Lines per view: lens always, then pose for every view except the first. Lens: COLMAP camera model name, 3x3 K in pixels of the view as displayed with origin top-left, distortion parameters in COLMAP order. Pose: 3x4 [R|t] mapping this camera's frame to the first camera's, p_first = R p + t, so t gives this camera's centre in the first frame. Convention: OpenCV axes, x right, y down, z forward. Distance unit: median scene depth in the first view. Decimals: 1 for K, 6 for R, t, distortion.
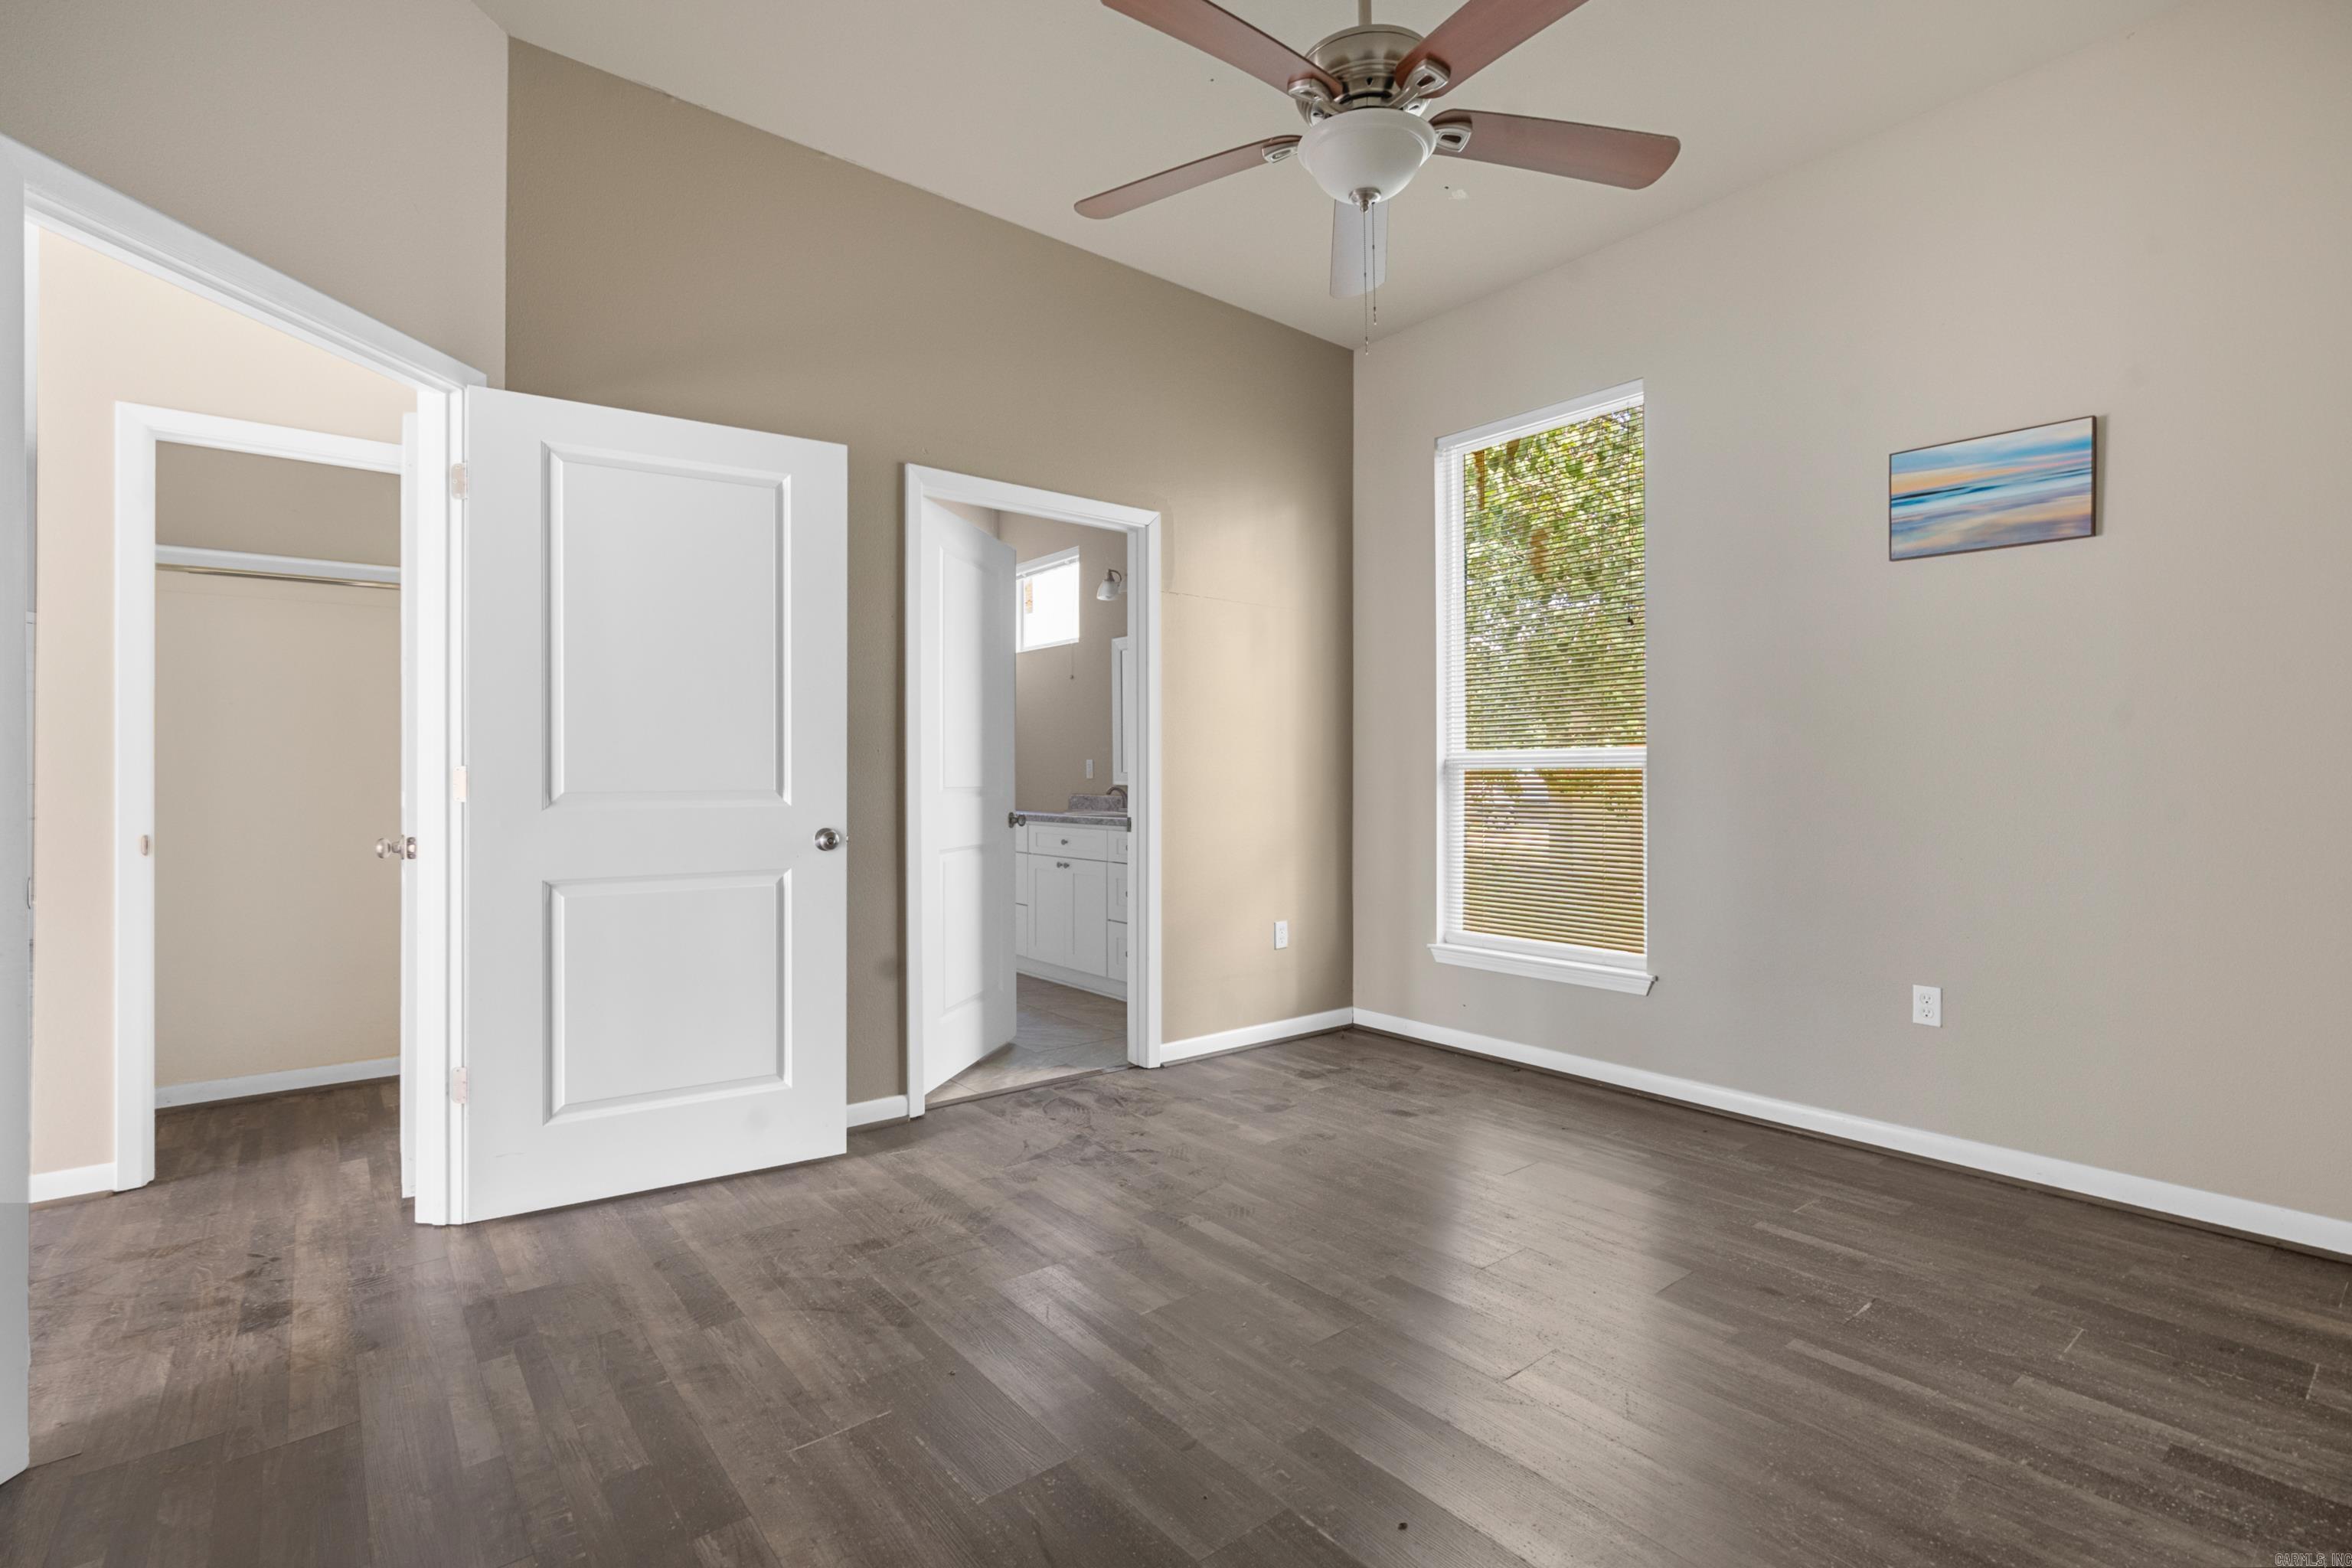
lens RADIAL K [[1078.0, 0, 1176.9], [0, 1078.0, 775.7], [0, 0, 1]] dist [-0.000085, 0.000005]
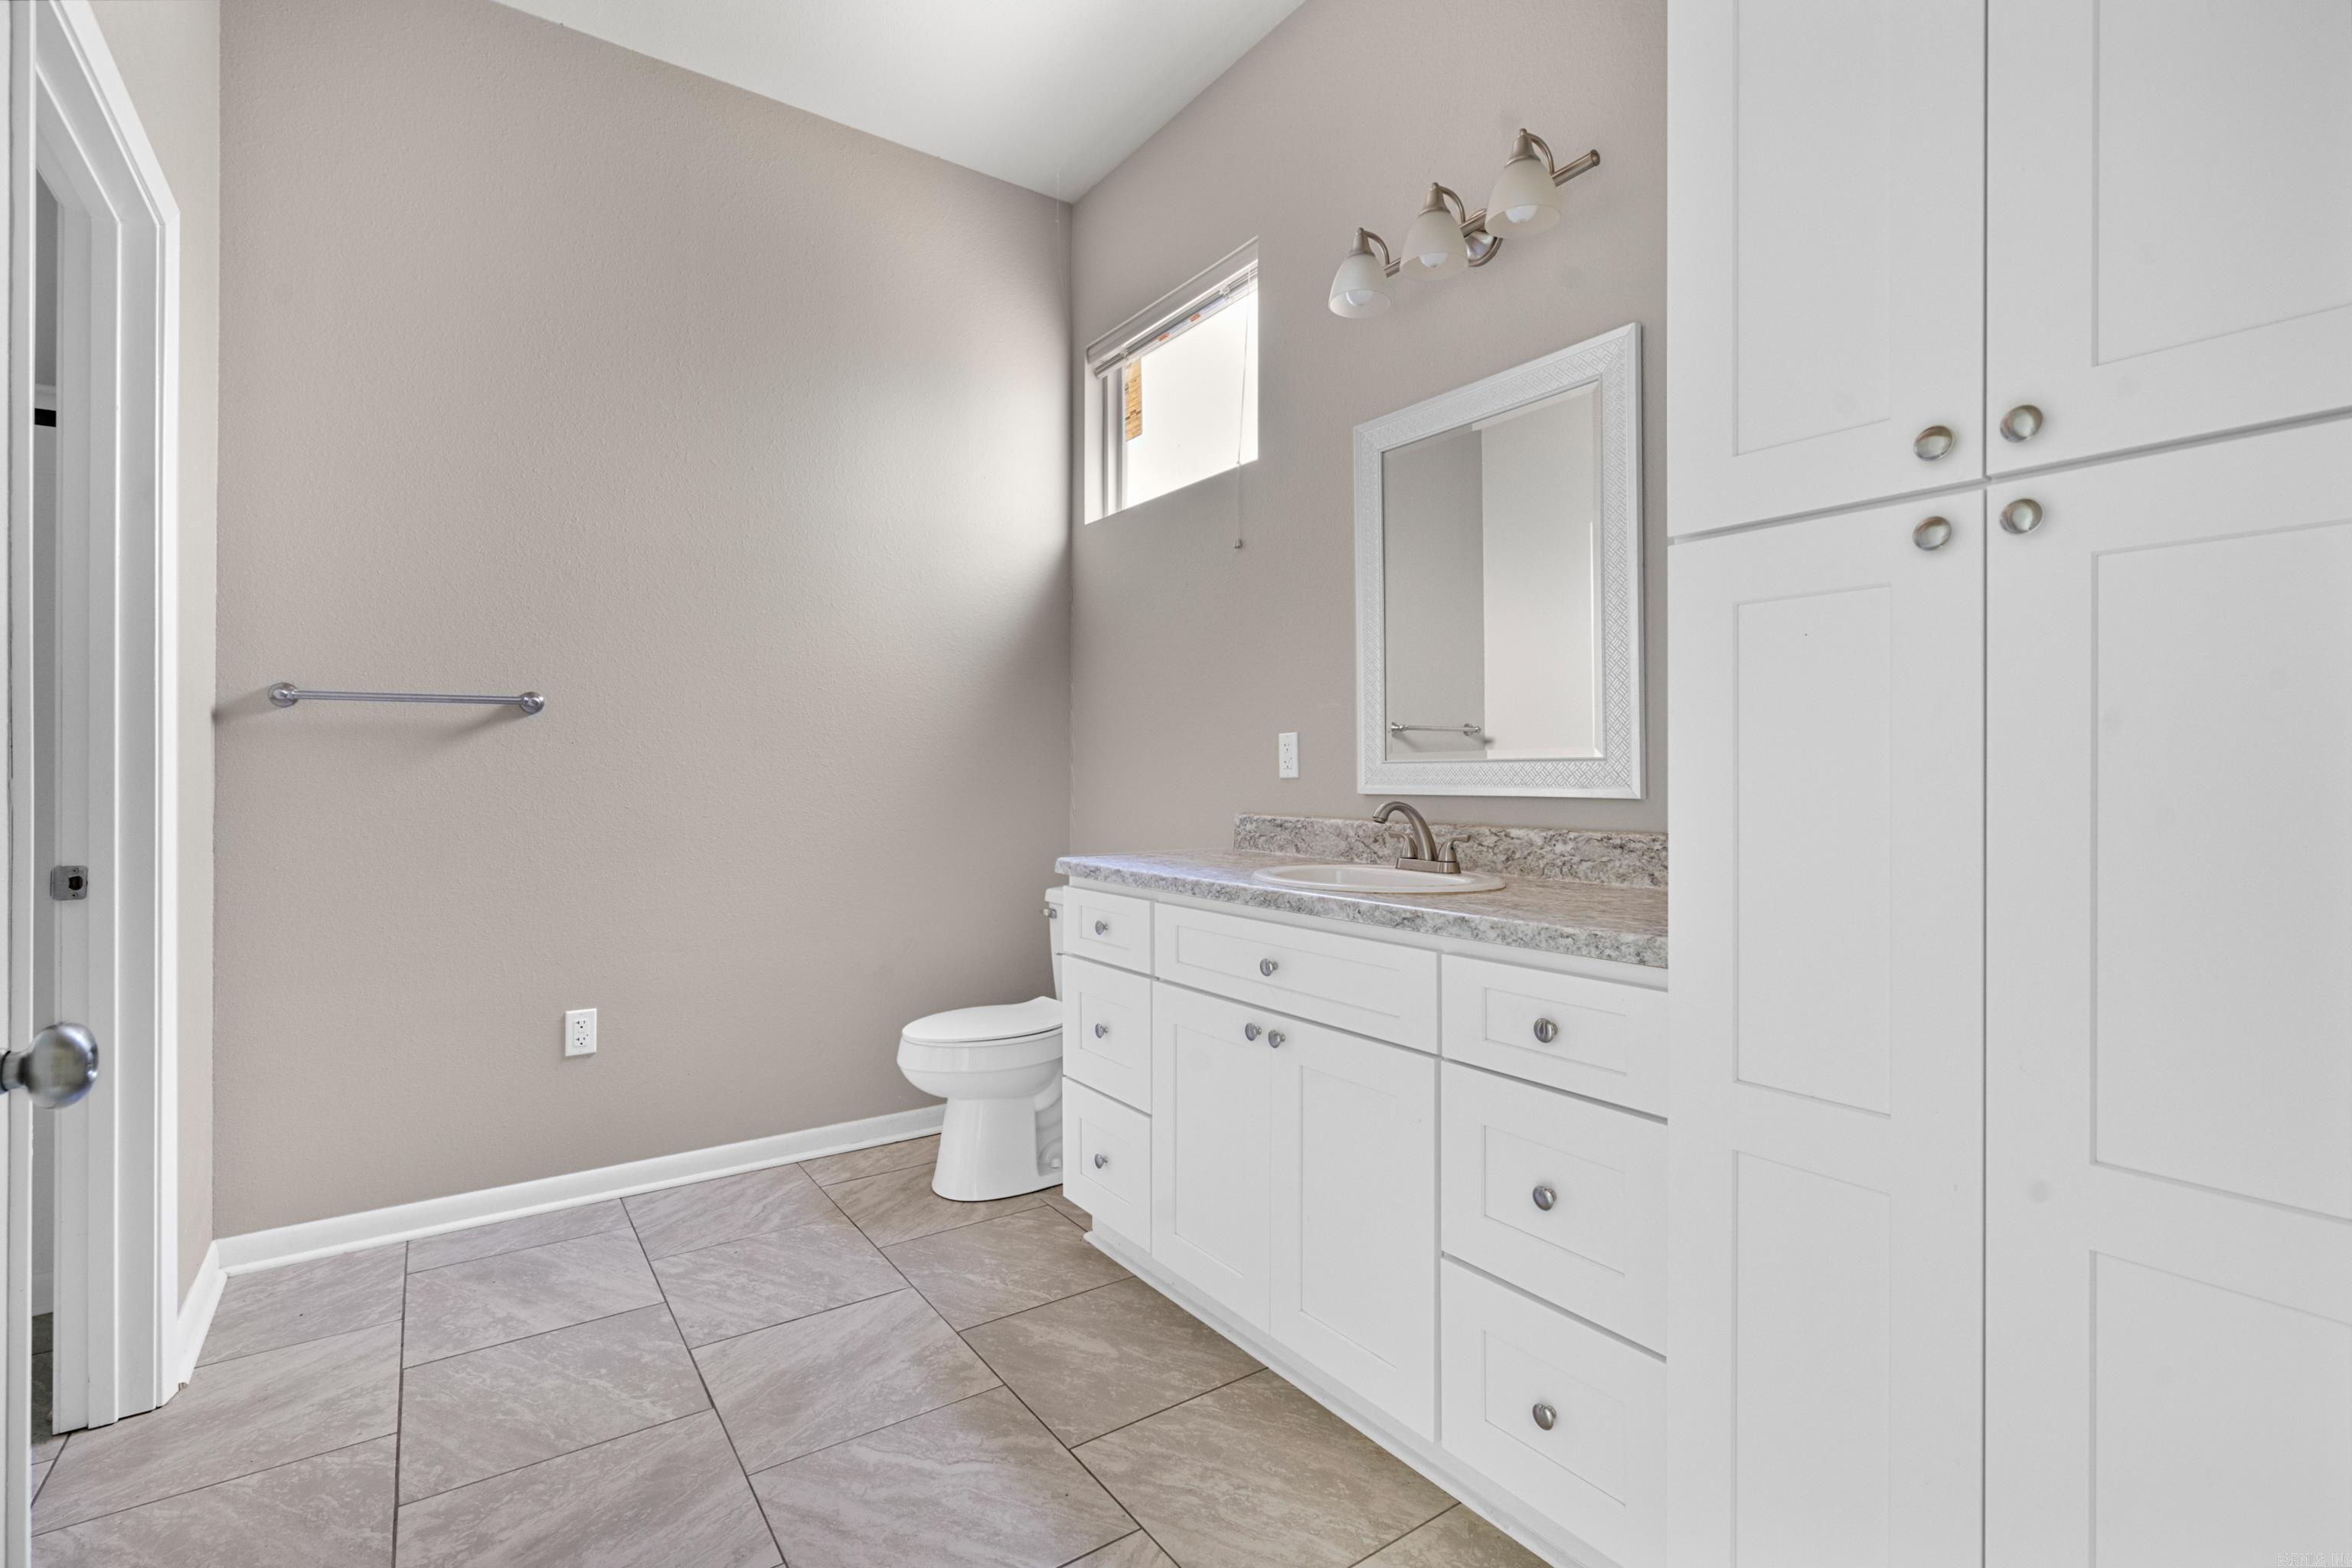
lens RADIAL K [[1078.0, 0, 1169.6], [0, 1078.0, 777.4], [0, 0, 1]] dist [-0.000085, 0.000005]
pose [[0.997614, -0.002486, -0.068990, -0.110079], [0.002517, 0.999997, 0.000357, 0.001786], [0.068989, -0.000530, 0.997617, 0.649083]]
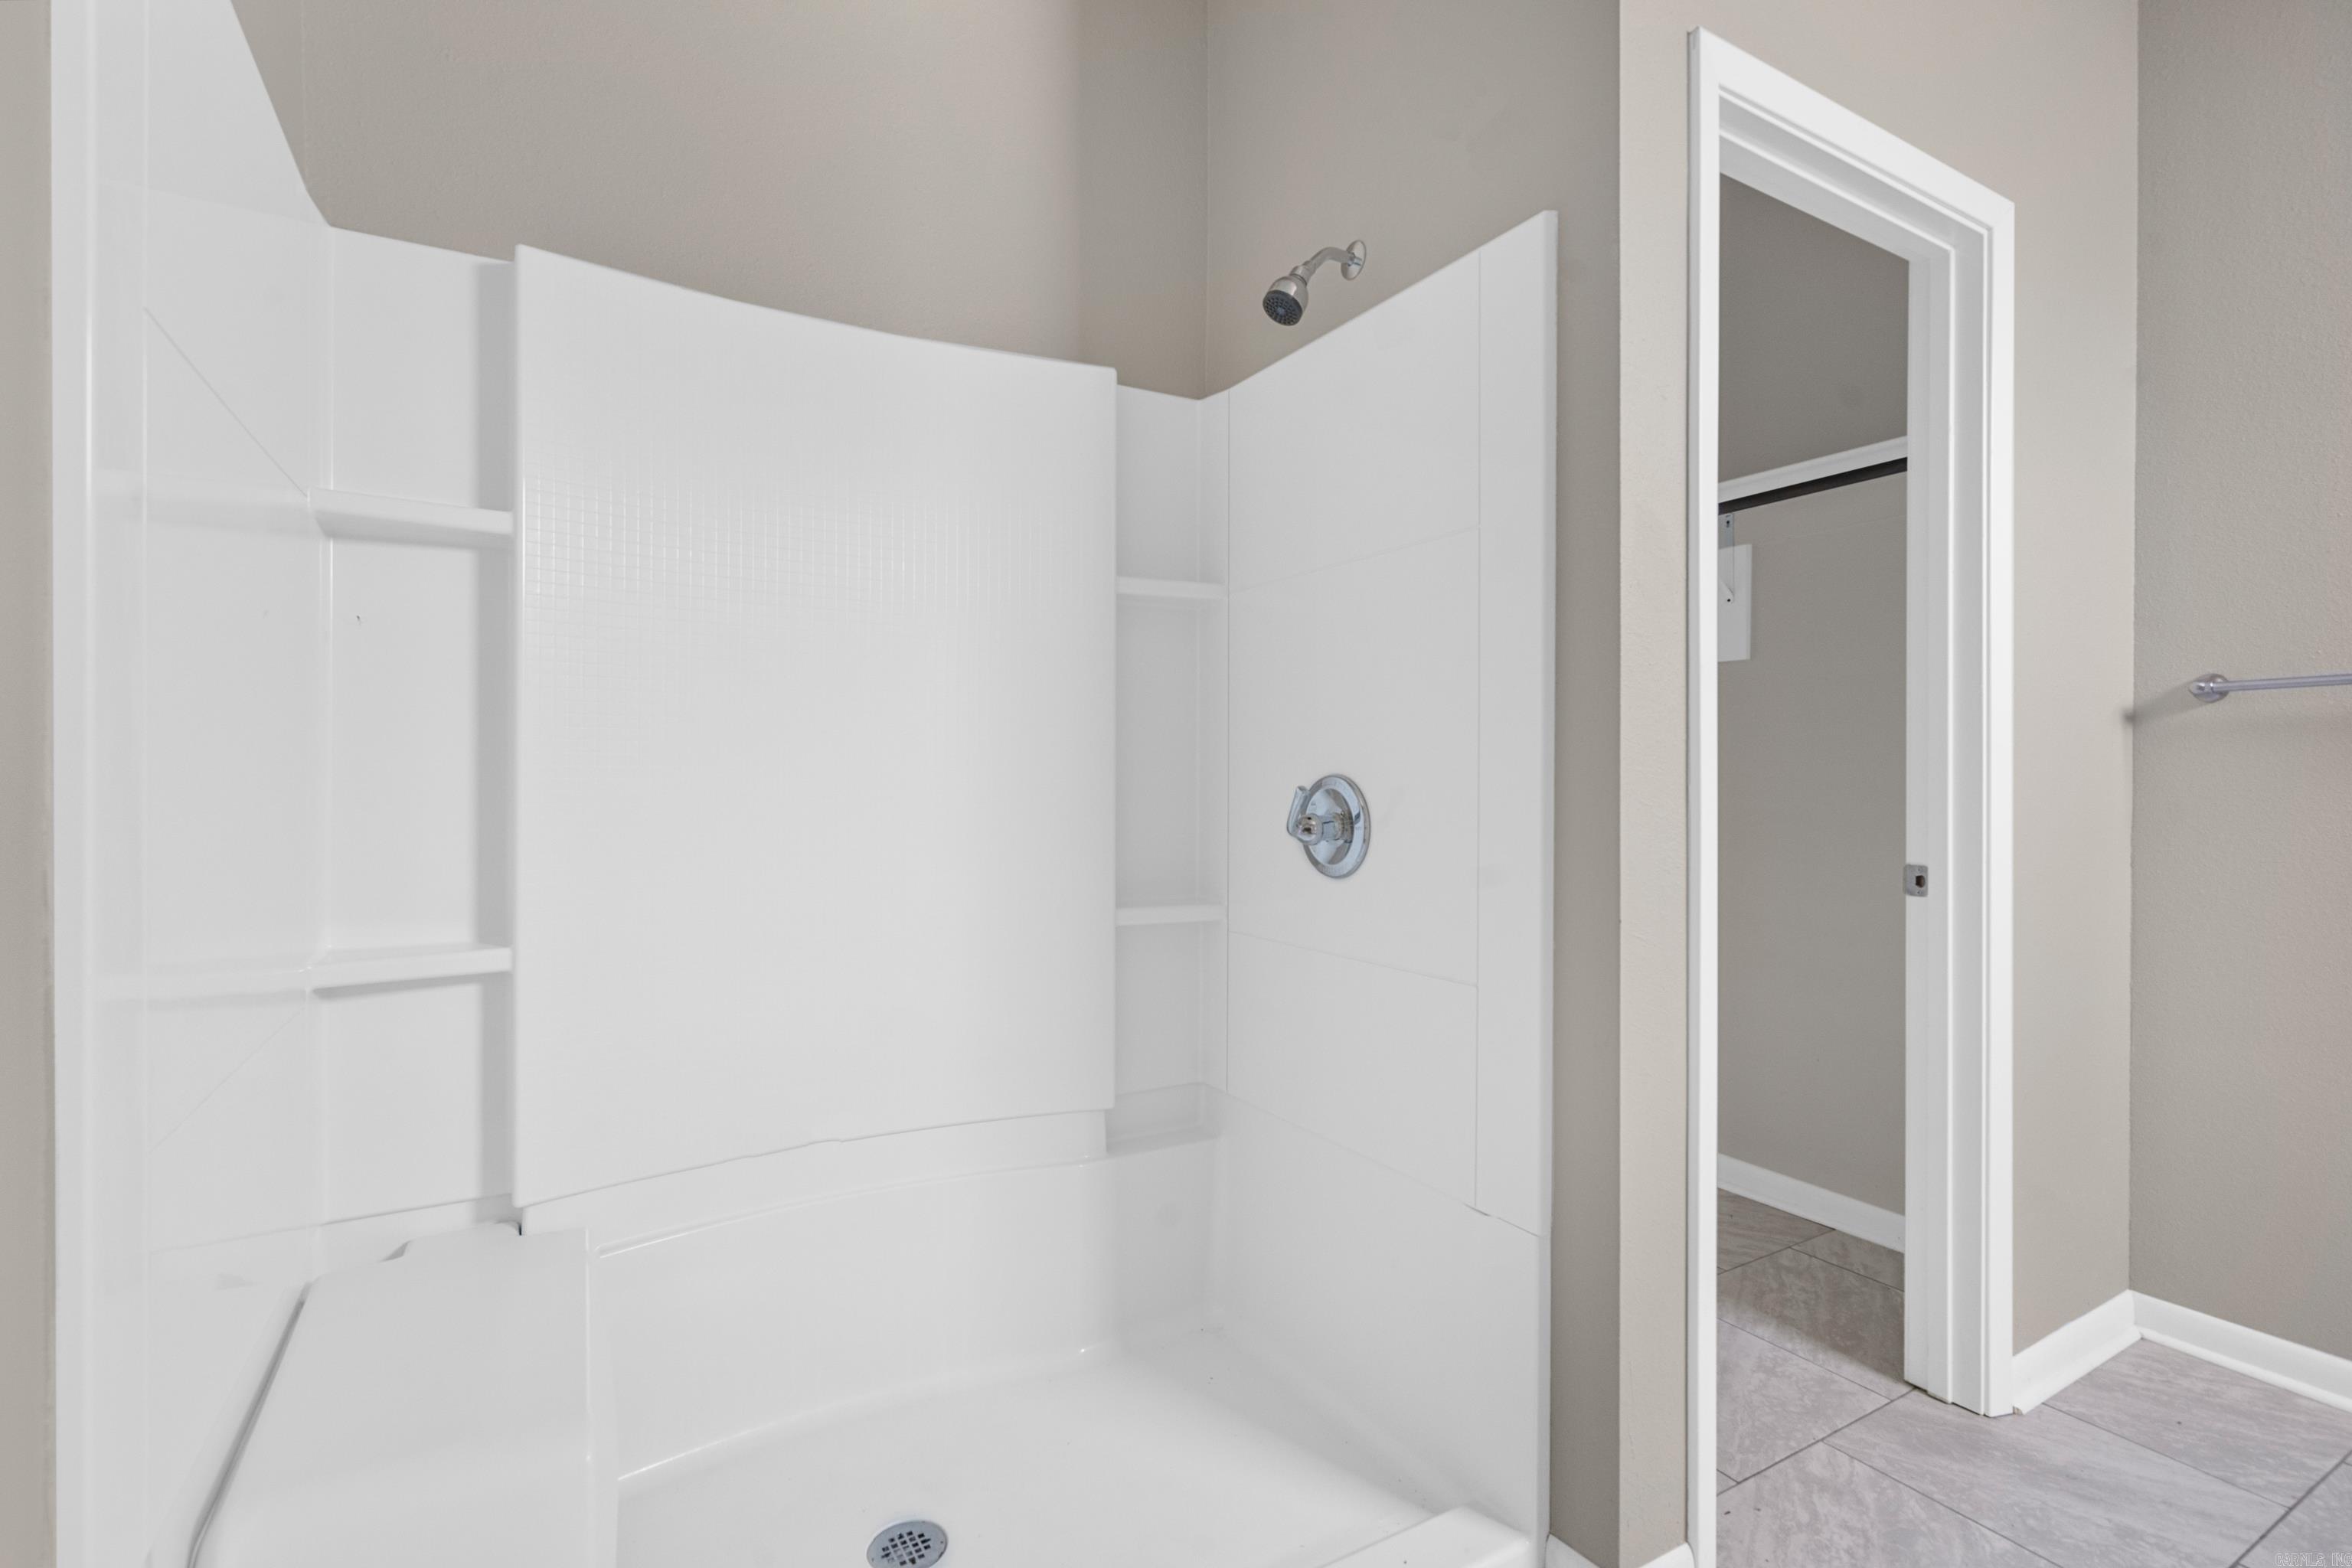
lens RADIAL K [[1078.0, 0, 1168.9], [0, 1078.0, 775.7], [0, 0, 1]] dist [-0.000085, 0.000005]
pose [[-0.156781, -0.001967, -0.987631, -0.032131], [-0.008619, 0.999963, -0.000623, -0.000020], [0.987596, 0.008414, -0.156792, 0.917831]]
